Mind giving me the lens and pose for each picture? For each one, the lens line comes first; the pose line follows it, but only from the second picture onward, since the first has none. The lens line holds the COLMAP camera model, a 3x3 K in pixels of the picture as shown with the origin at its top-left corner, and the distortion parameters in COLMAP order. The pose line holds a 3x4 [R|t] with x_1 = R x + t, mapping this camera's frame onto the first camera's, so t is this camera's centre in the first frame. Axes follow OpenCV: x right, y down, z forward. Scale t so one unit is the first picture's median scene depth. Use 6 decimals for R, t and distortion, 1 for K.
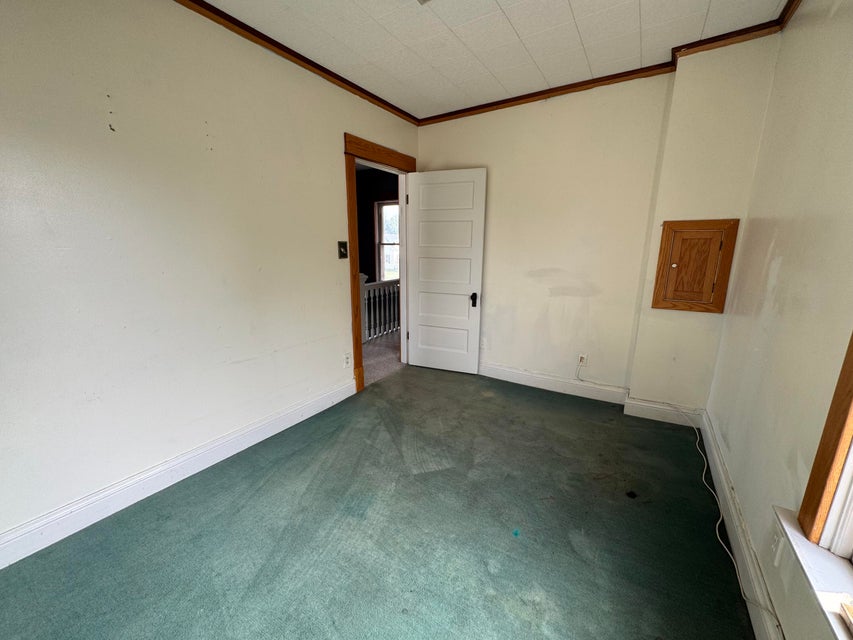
lens RADIAL K [[341.7, 0, 426.7], [0, 341.7, 318.4], [0, 0, 1]] dist [-0.001636, 0.000229]
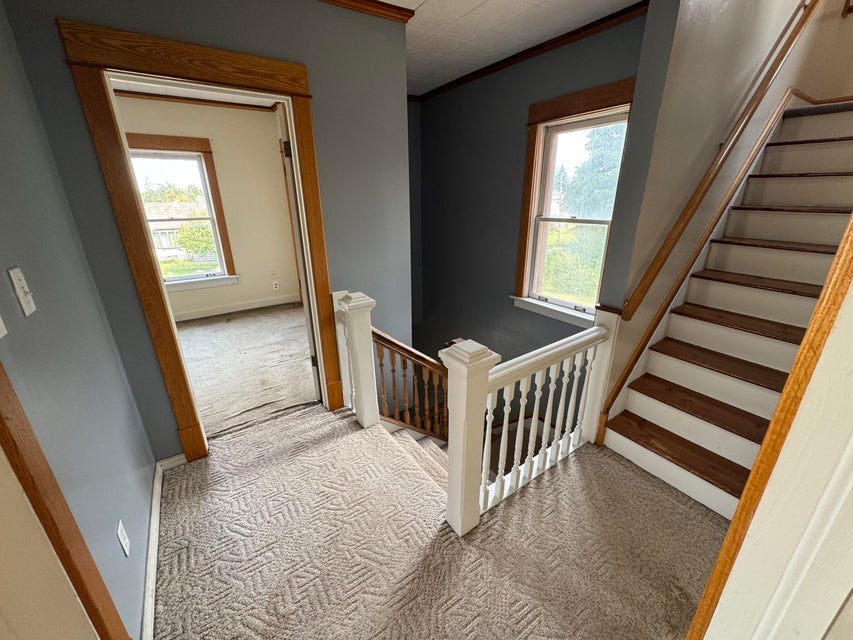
lens RADIAL K [[341.7, 0, 426.9], [0, 341.7, 319.7], [0, 0, 1]] dist [-0.001636, 0.000229]
pose [[0.917653, 0.116934, -0.379788, -0.087918], [-0.068765, 0.988034, 0.138057, -0.139487], [0.391387, -0.100572, 0.914714, 0.510732]]
